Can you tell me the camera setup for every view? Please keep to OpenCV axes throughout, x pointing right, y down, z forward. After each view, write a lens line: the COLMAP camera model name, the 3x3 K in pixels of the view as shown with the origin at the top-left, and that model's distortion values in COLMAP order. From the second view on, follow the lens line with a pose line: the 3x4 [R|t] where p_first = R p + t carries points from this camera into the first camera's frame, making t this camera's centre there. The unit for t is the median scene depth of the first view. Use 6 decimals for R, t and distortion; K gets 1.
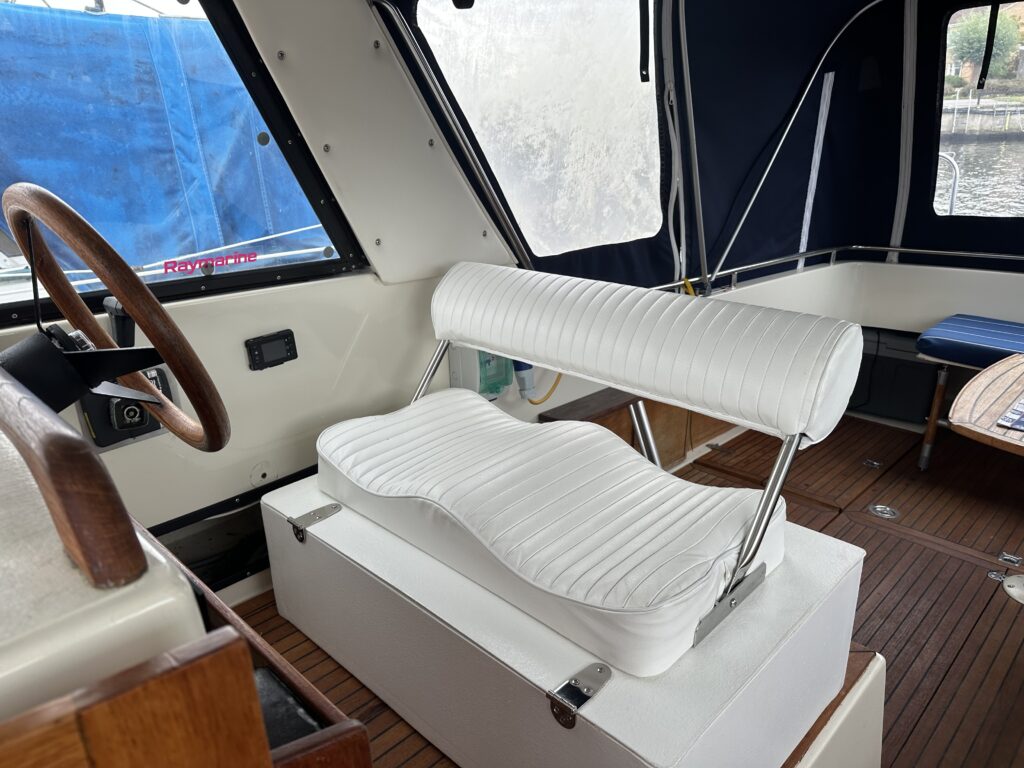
lens RADIAL K [[718.6, 0, 553.6], [0, 718.6, 369.5], [0, 0, 1]] dist [0.056937, -0.000517]
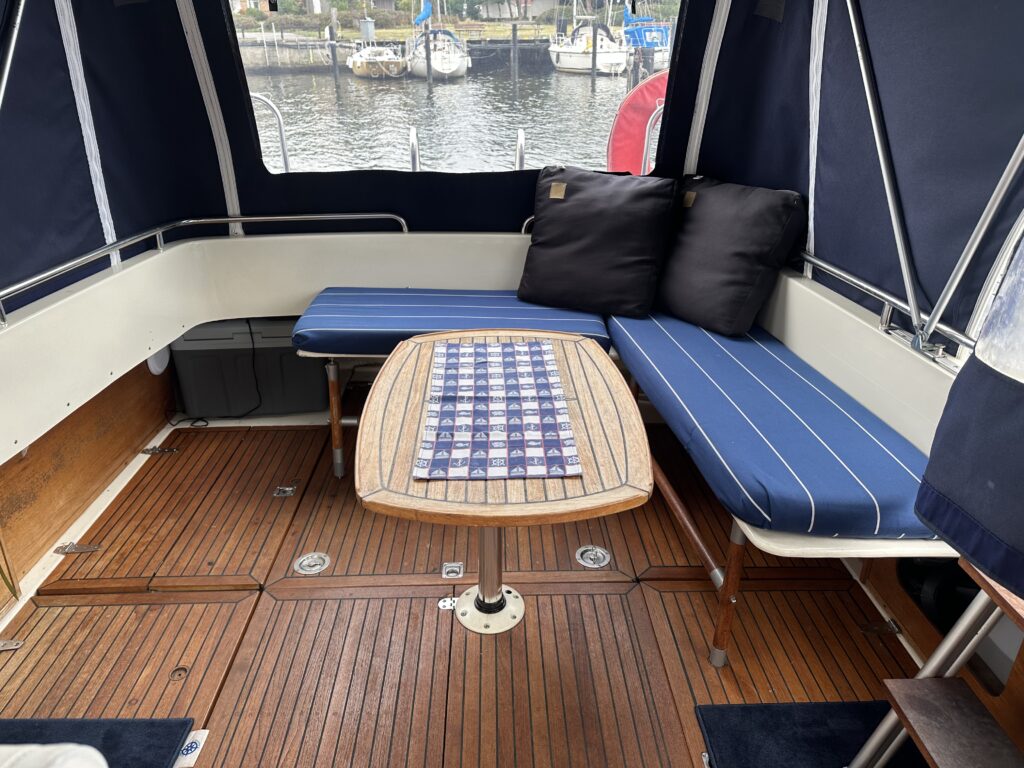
lens RADIAL K [[720.0, 0, 511.8], [0, 720.0, 391.3], [0, 0, 1]] dist [0.054488, -0.107464]
pose [[0.715356, -0.285582, 0.637737, 0.131180], [0.213004, 0.958354, 0.190227, -0.074499], [-0.665504, -0.000239, 0.746395, 0.217126]]
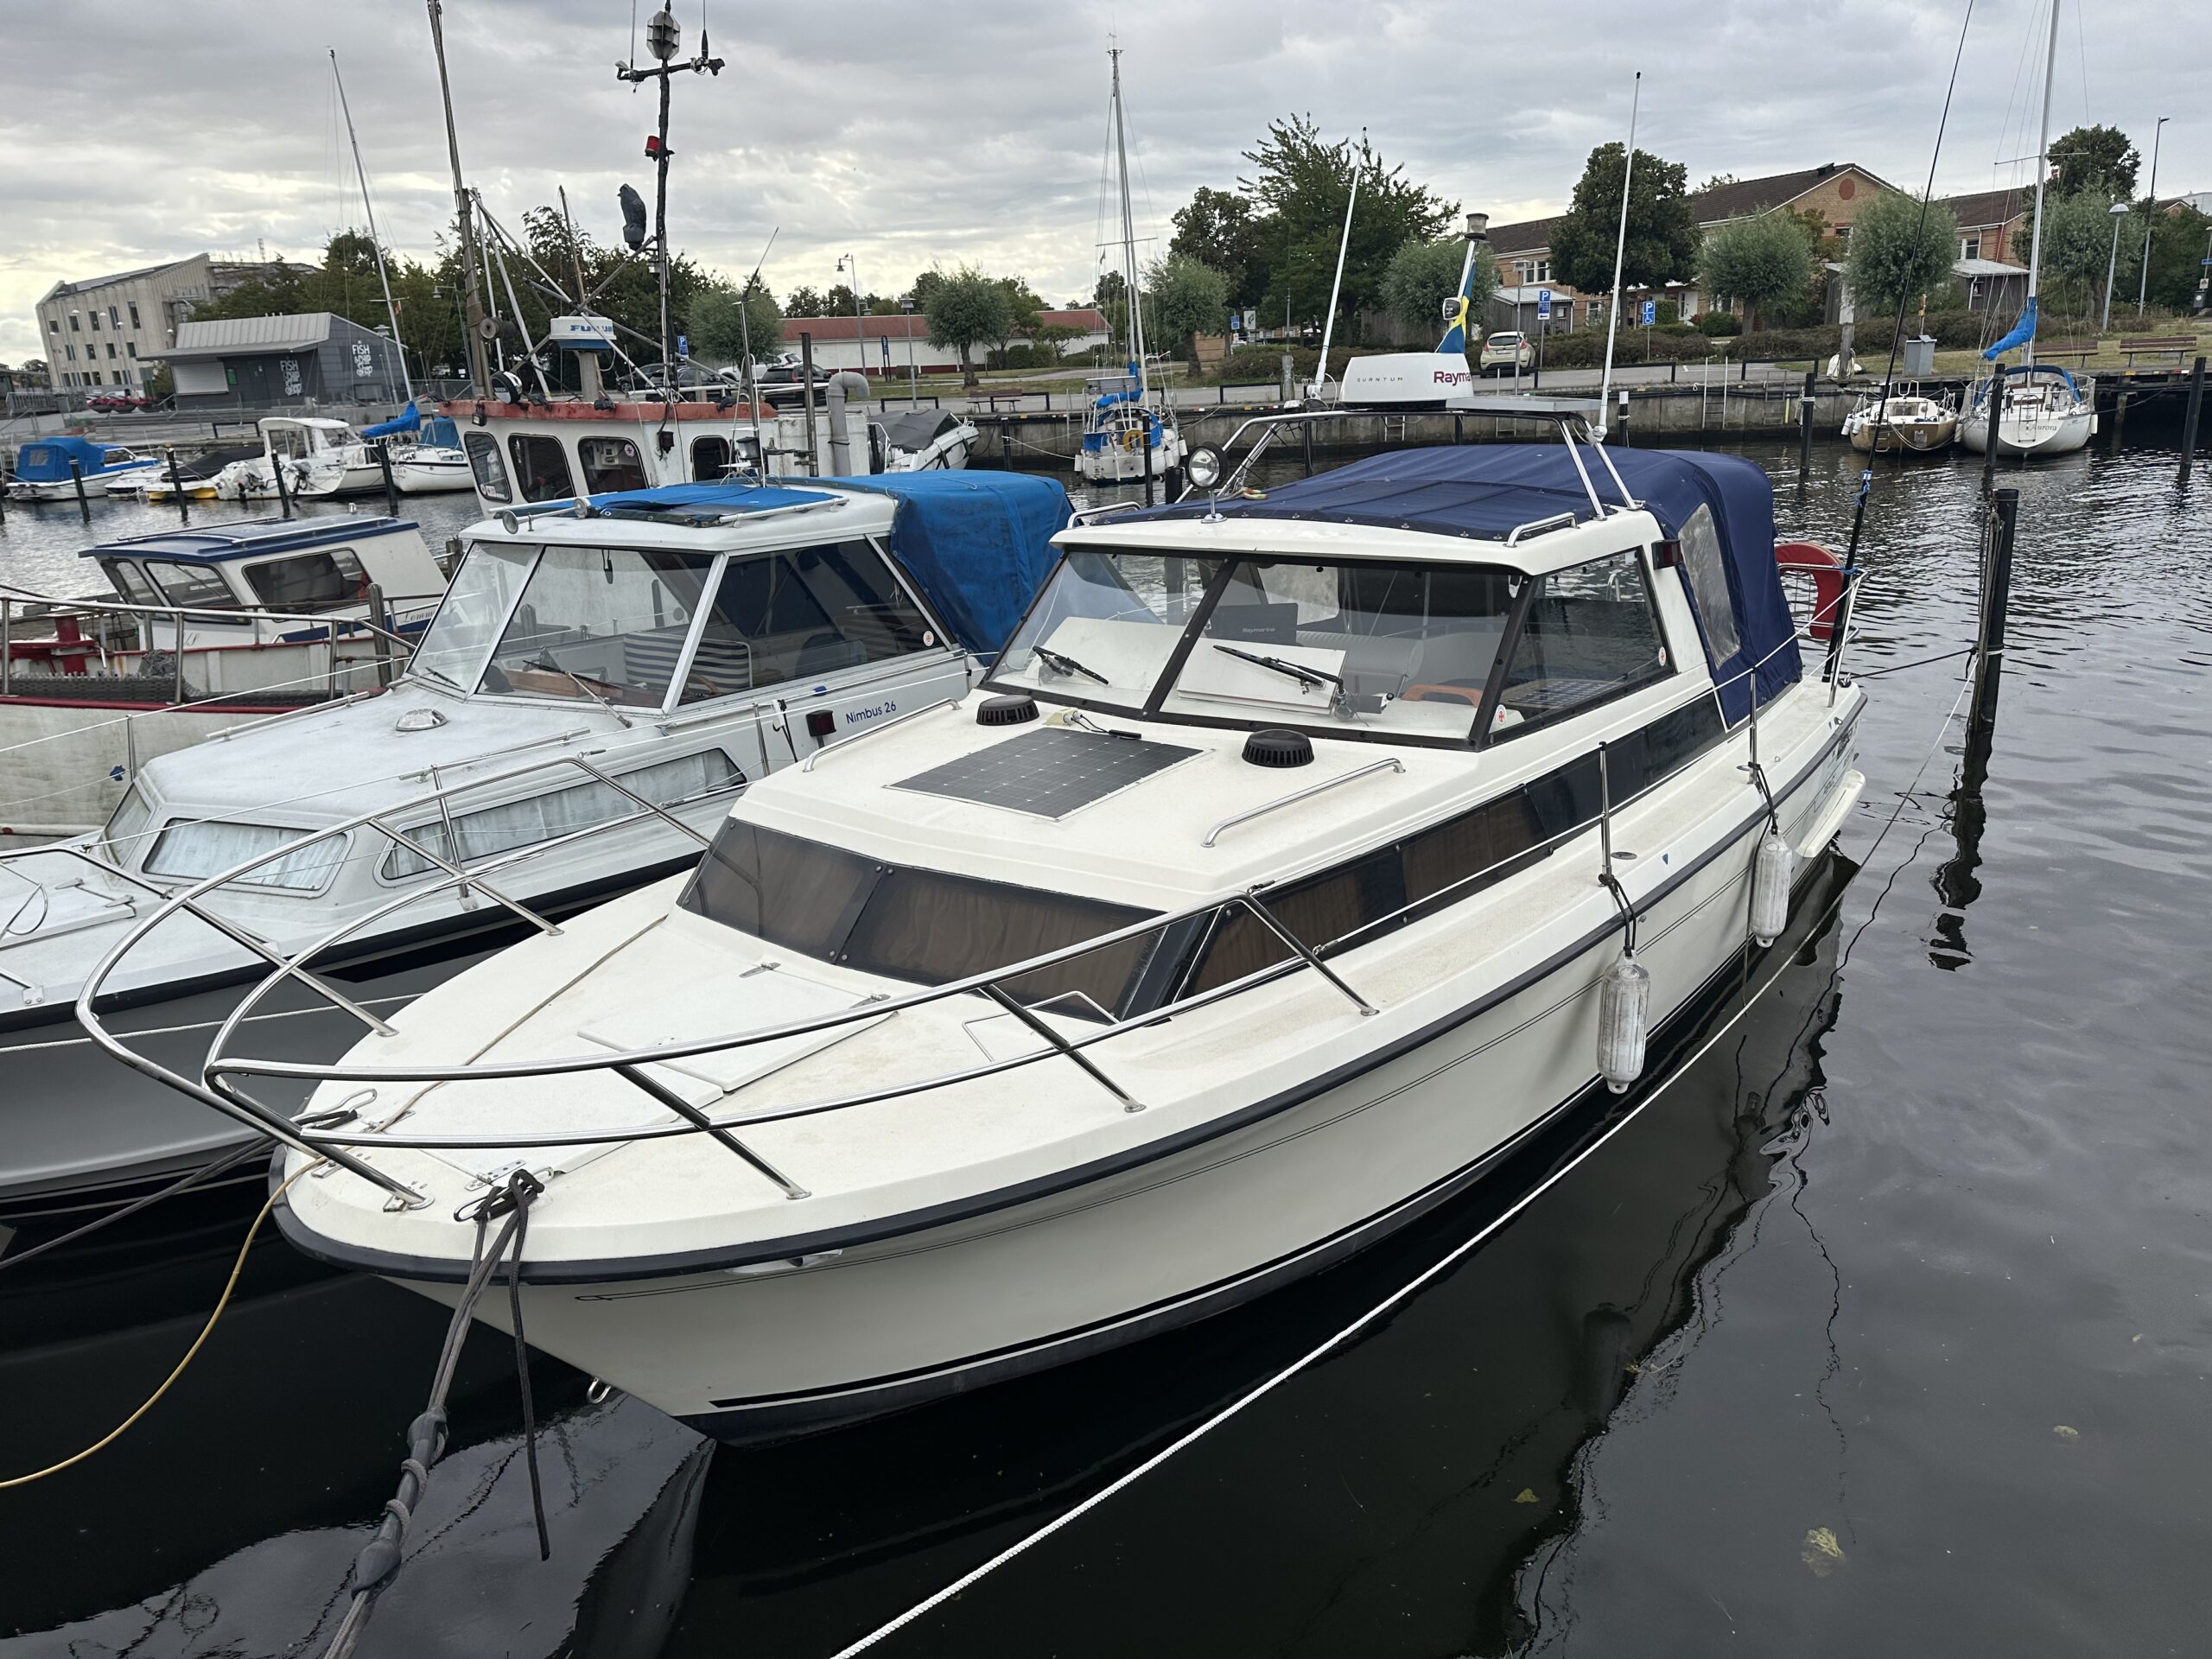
lens RADIAL K [[1563.1, 0, 1106.1], [0, 1563.1, 863.4], [0, 0, 1]] dist [0.082563, -0.115703]
pose [[0.995231, -0.041021, 0.088506, -0.621016], [0.043320, 0.998768, -0.024205, 0.377368], [-0.087404, 0.027924, 0.995782, -2.164986]]
